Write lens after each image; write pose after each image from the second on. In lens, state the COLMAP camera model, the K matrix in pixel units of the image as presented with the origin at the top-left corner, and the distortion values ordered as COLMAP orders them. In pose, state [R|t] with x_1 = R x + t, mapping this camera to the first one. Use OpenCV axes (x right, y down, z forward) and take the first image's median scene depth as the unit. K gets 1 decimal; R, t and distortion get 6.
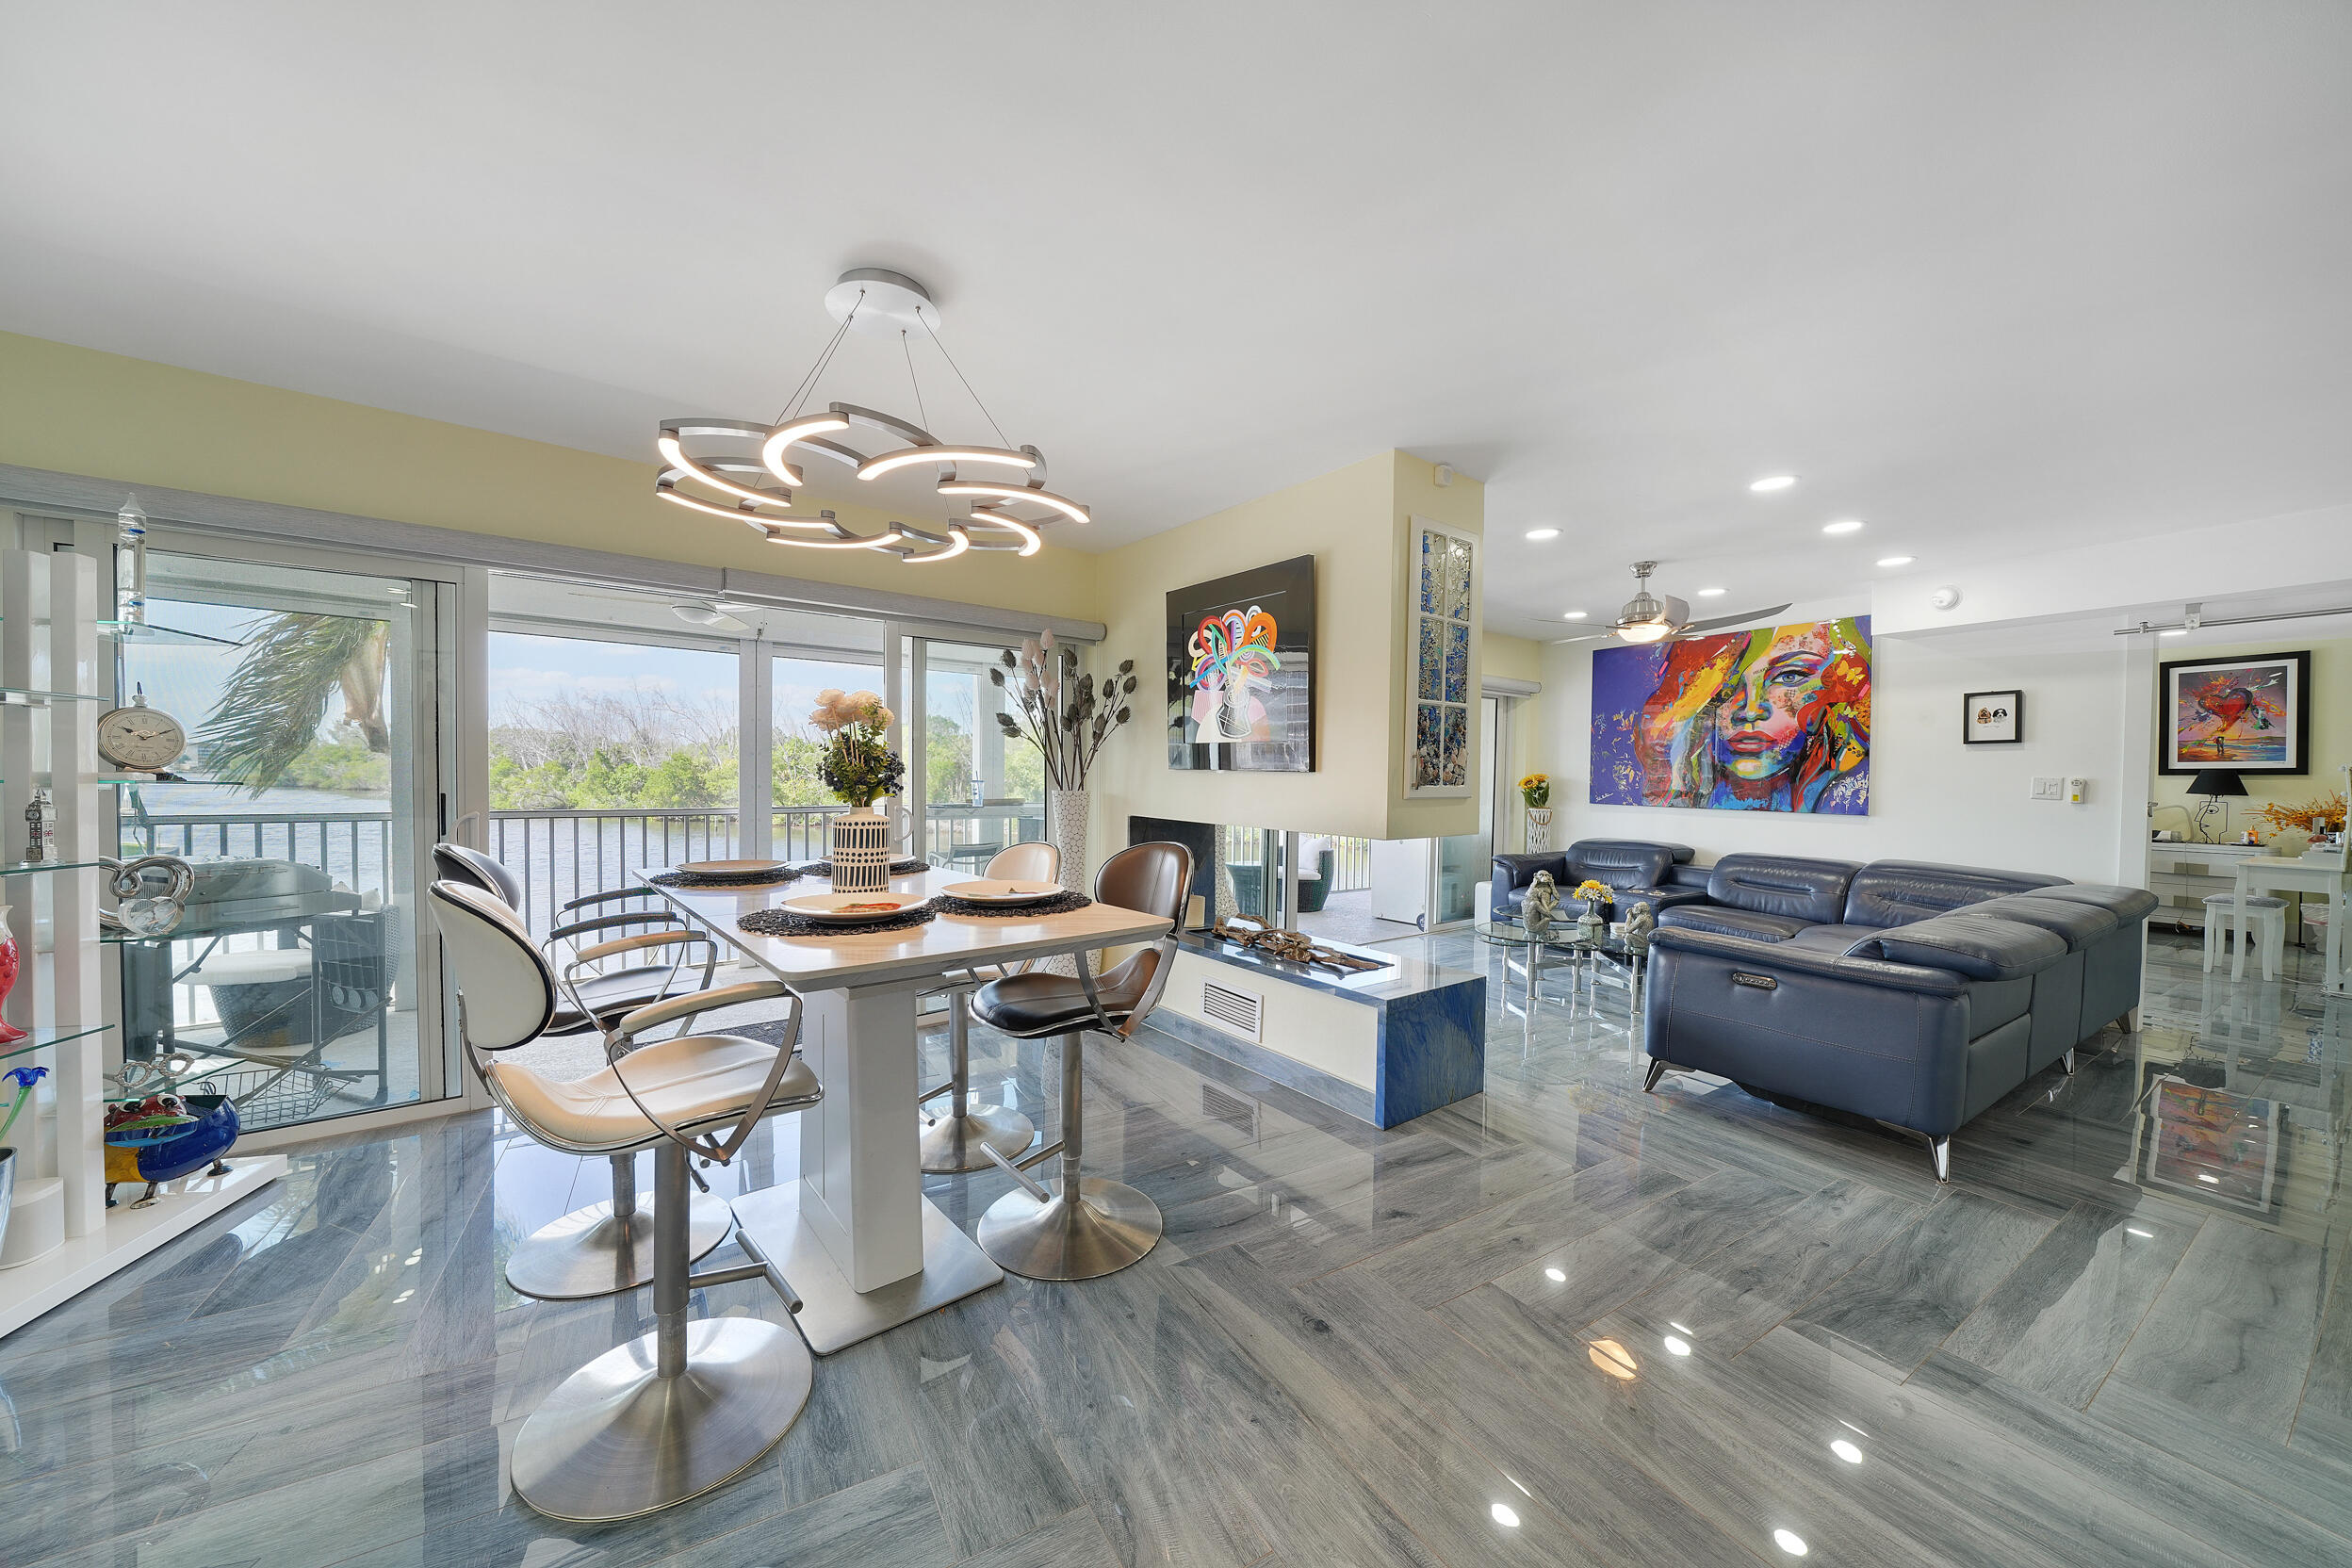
lens RADIAL K [[811.2, 0, 1169.9], [0, 811.2, 790.1], [0, 0, 1]] dist [-0.024283, 0.000012]
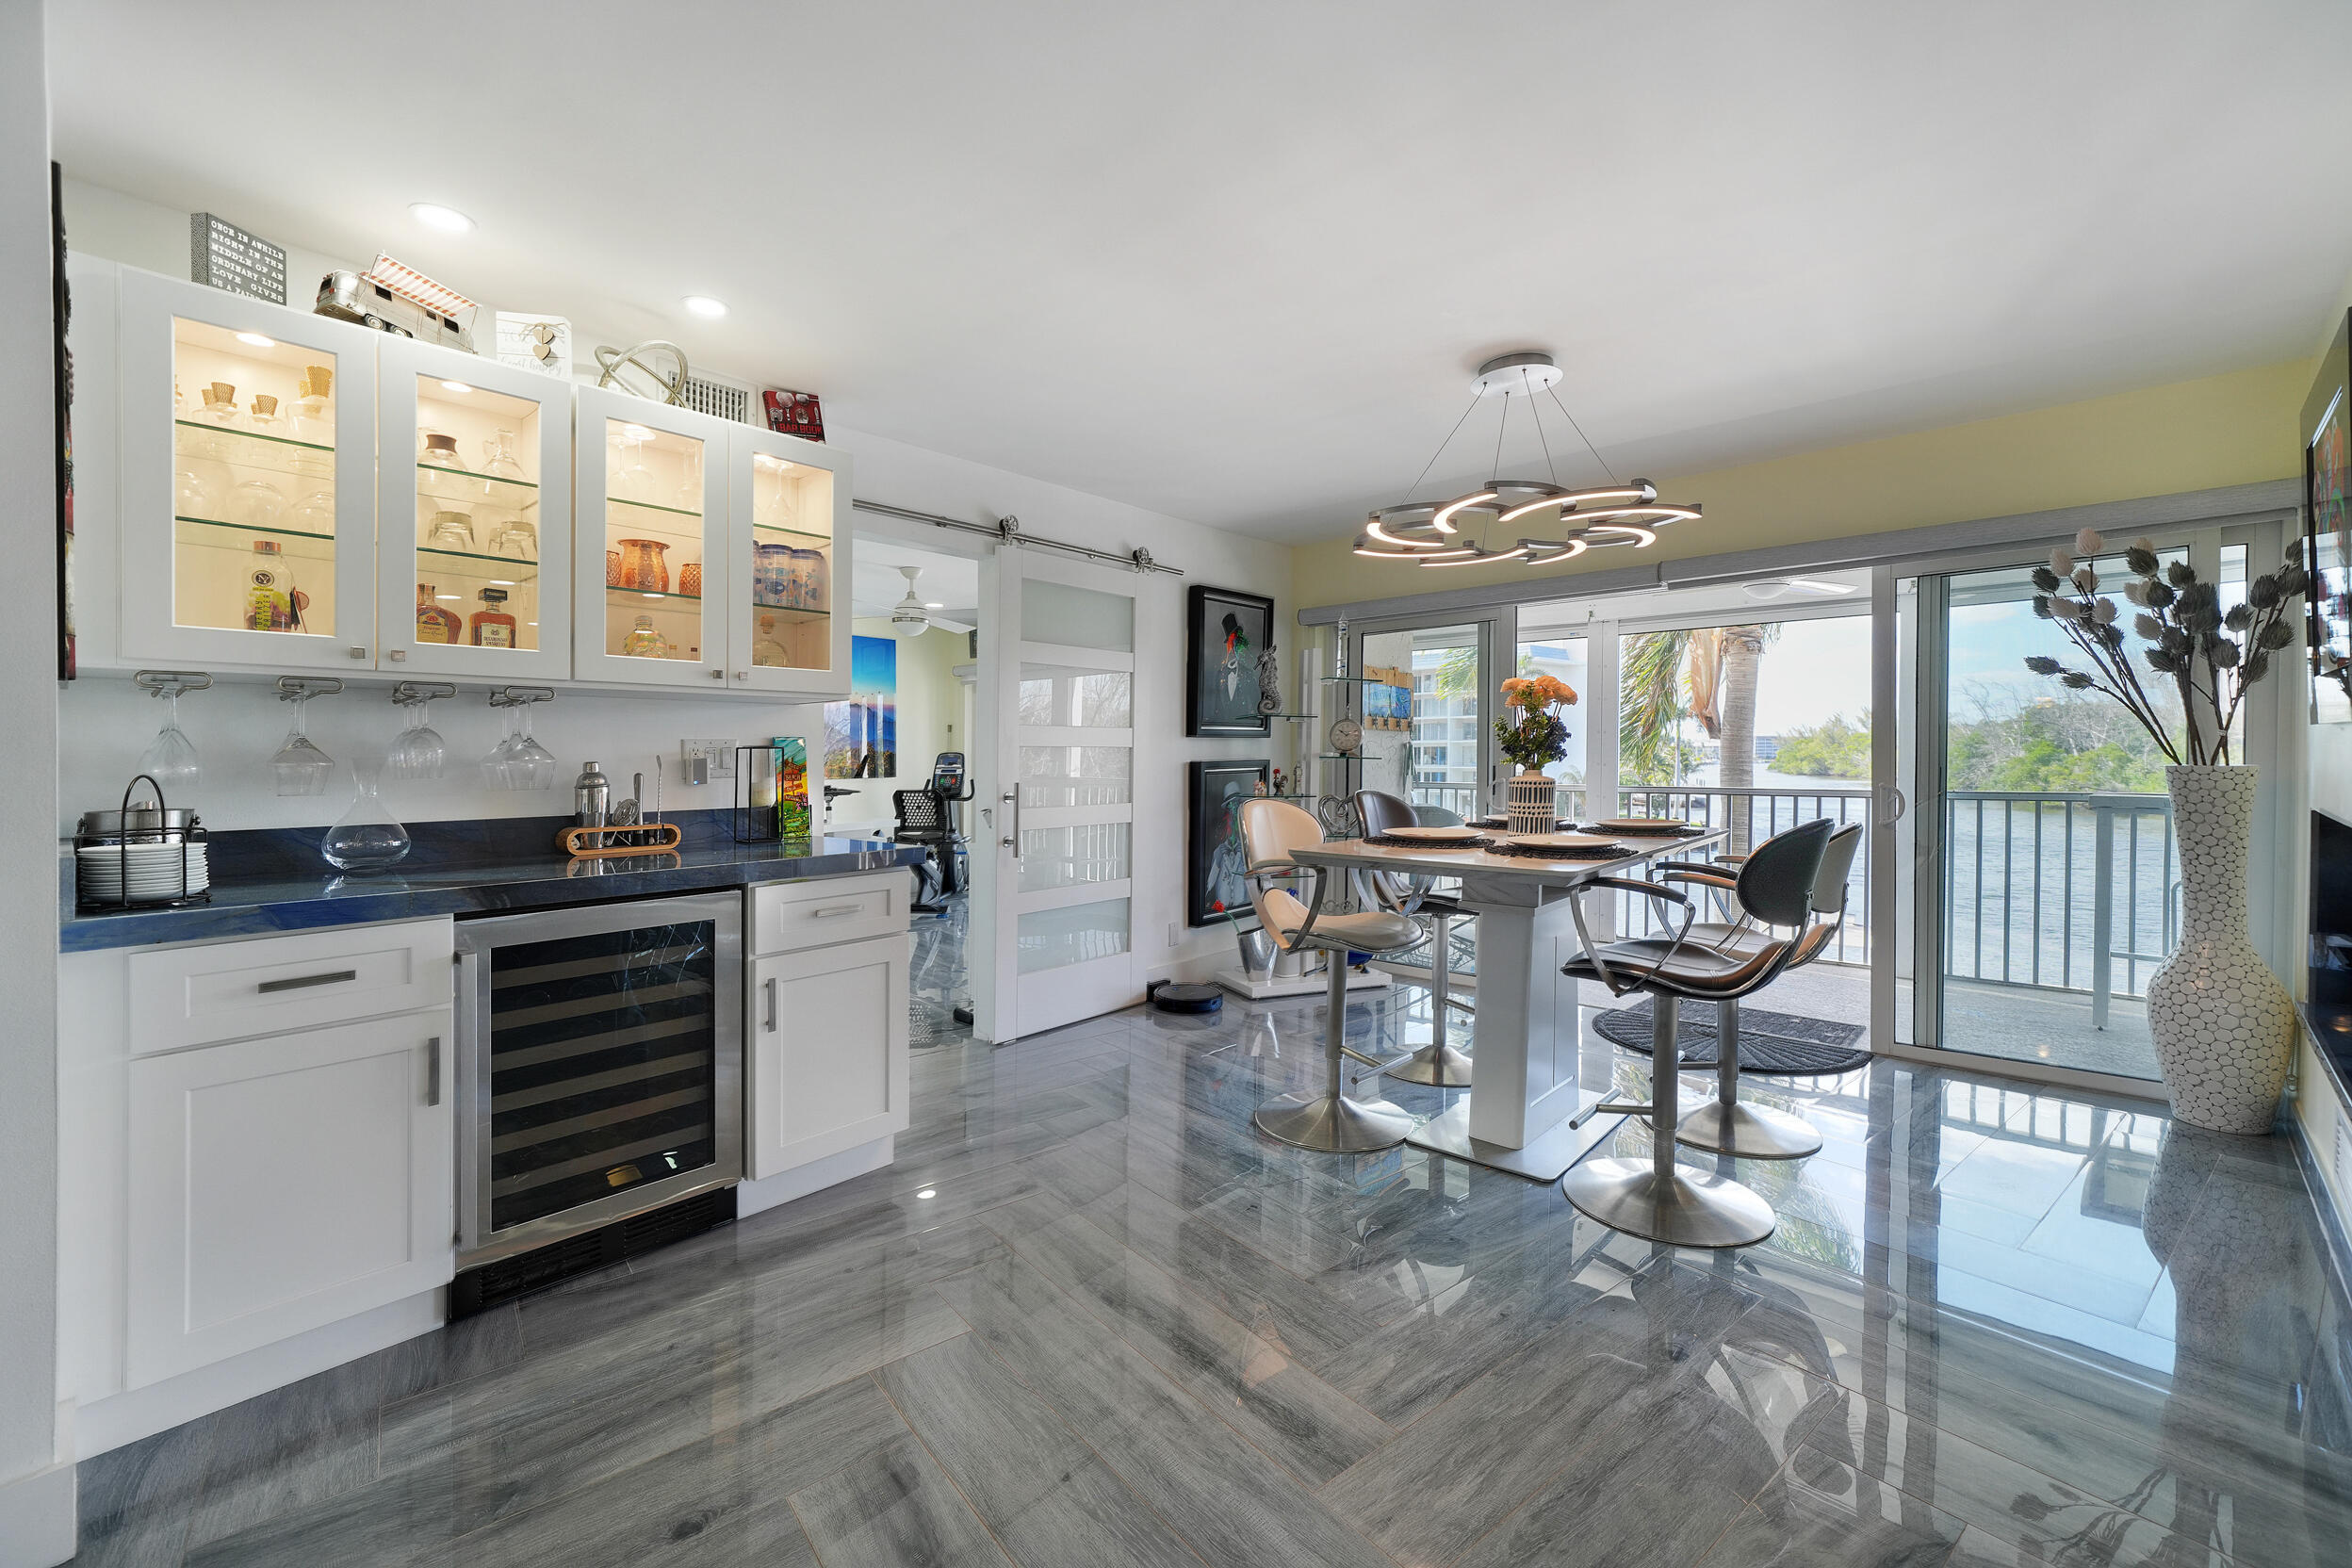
lens RADIAL K [[974.7, 0, 1172.4], [0, 974.7, 777.5], [0, 0, 1]] dist [0.002139, 0.000082]
pose [[0.129716, 0.009624, -0.991504, 0.506714], [-0.013823, 0.999873, 0.007897, 0.013312], [0.991455, 0.012681, 0.129833, 0.121181]]
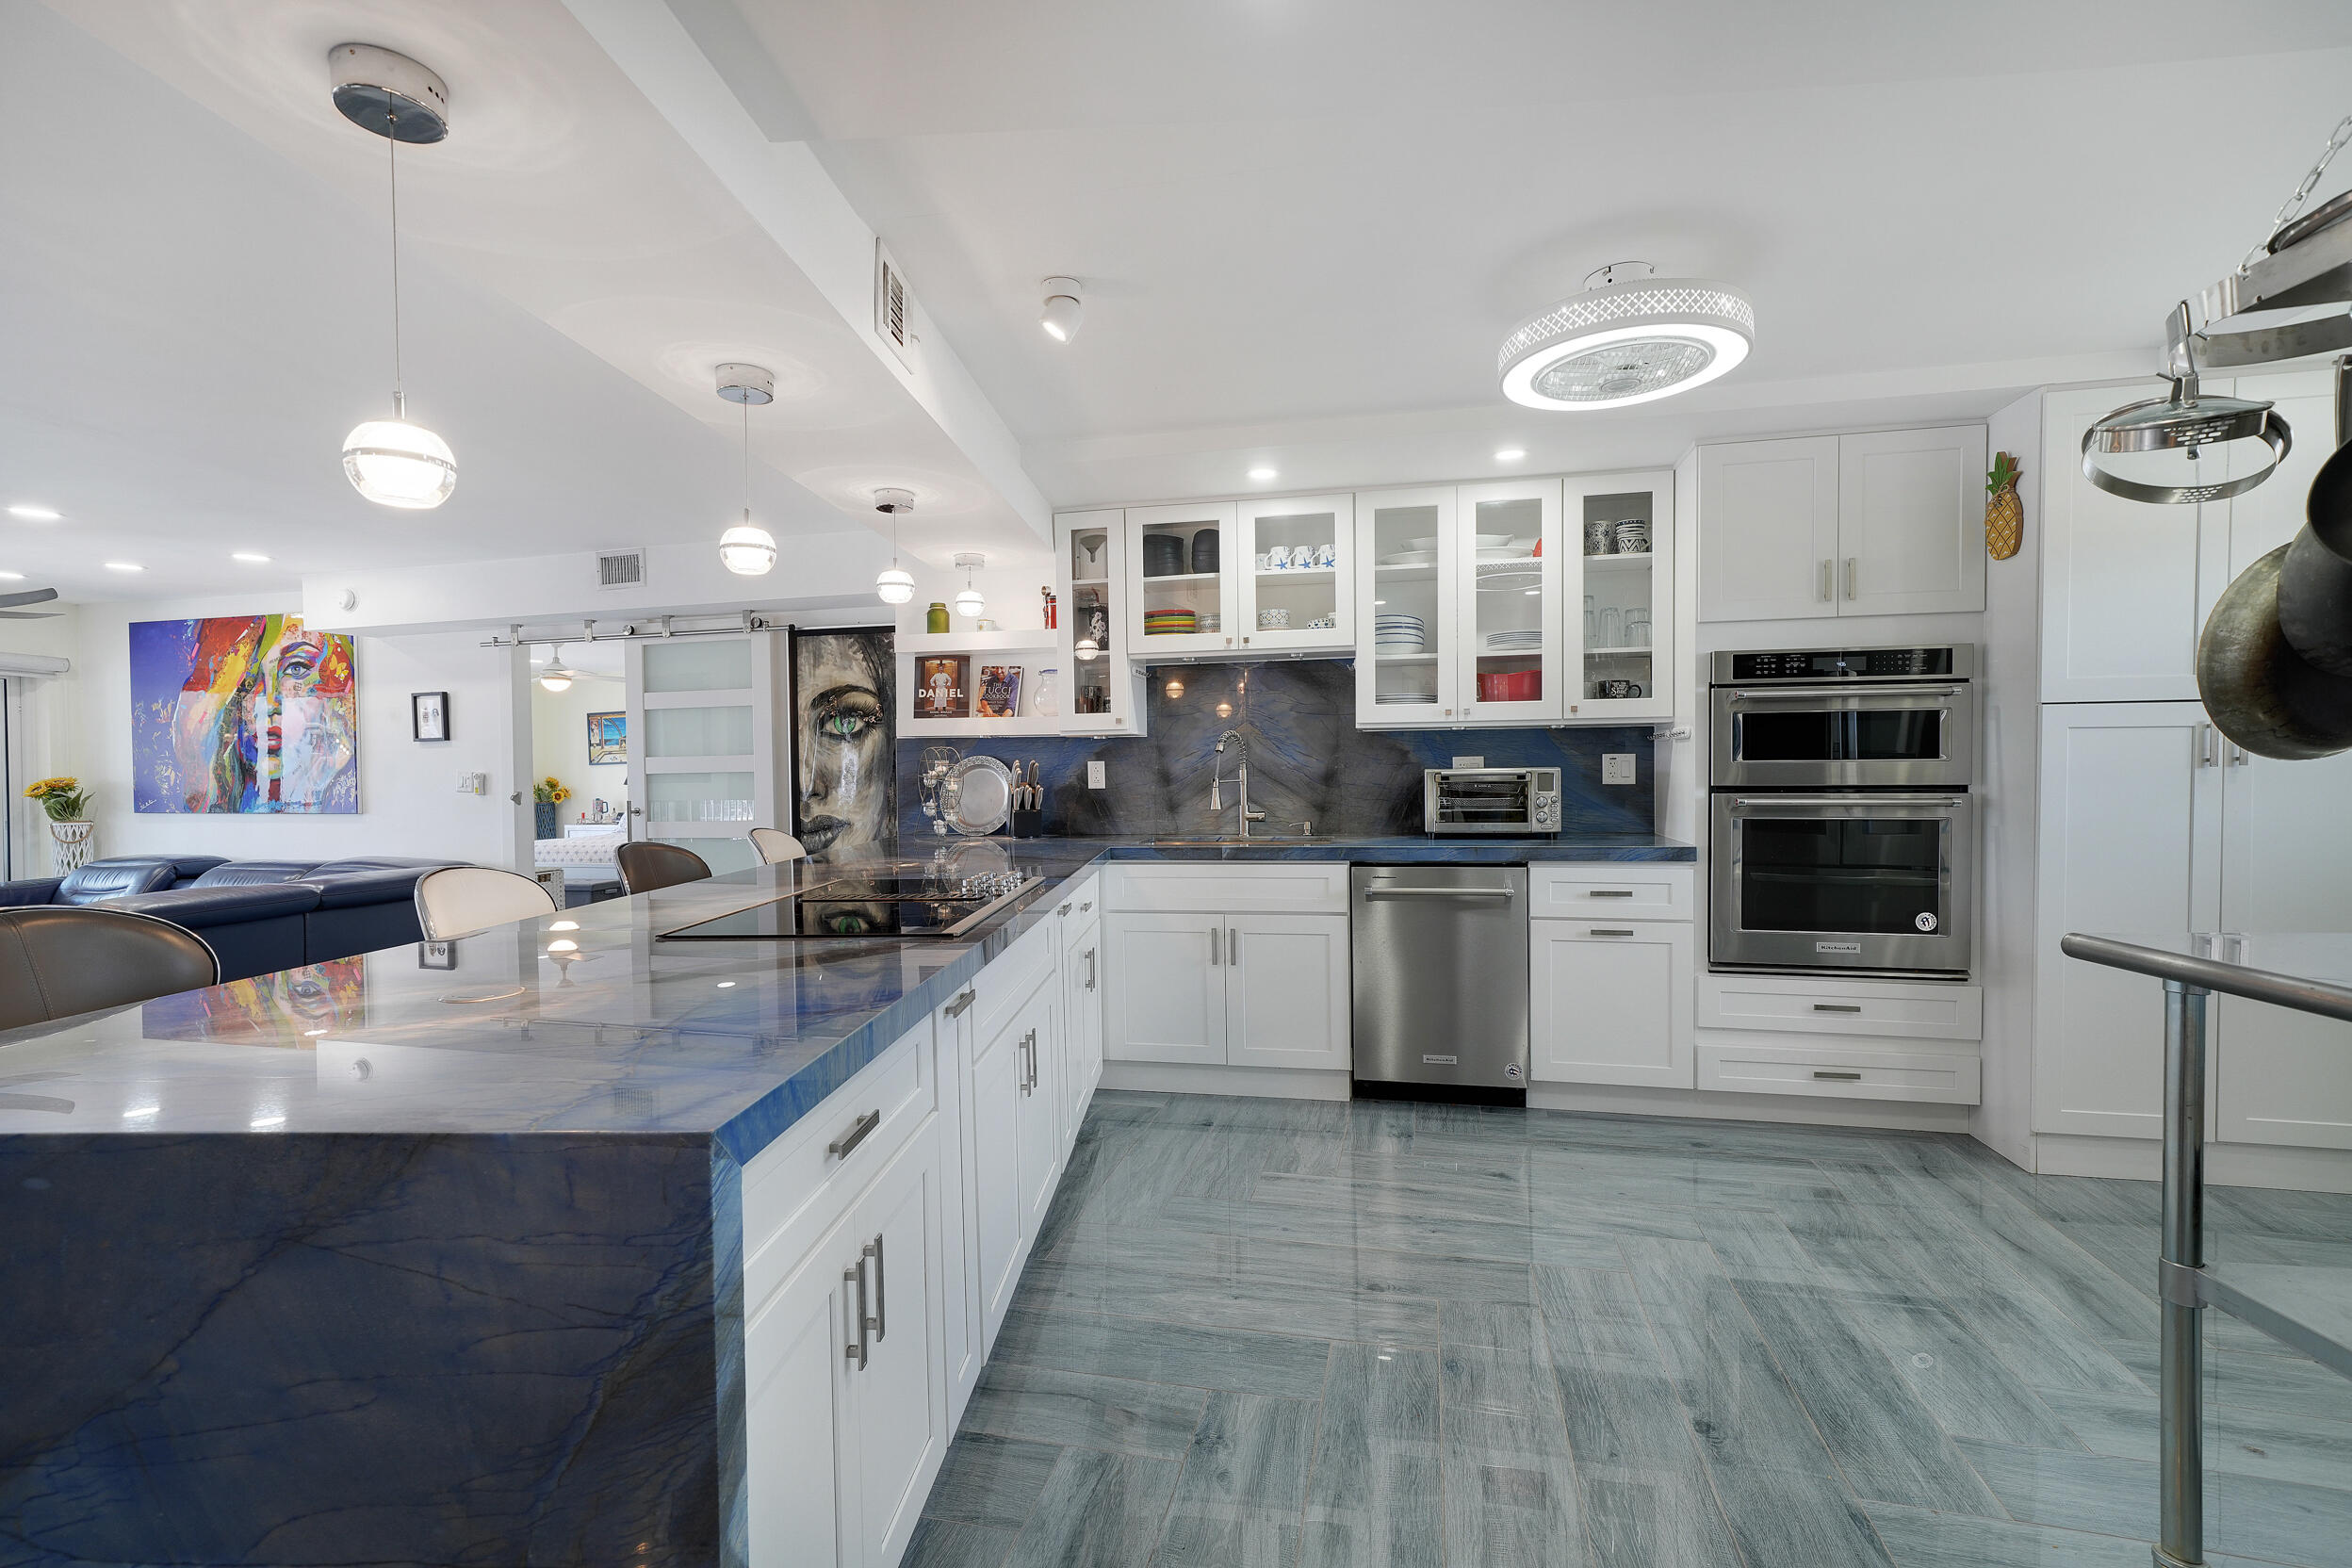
lens RADIAL K [[1068.7, 0, 1176.0], [0, 1068.7, 784.0], [0, 0, 1]] dist [-0.000212, -0.000229]
pose [[0.693659, -0.022917, 0.719939, 0.724298], [0.032018, 0.999487, 0.000967, 0.030270], [-0.719591, 0.022380, 0.694037, -0.741253]]
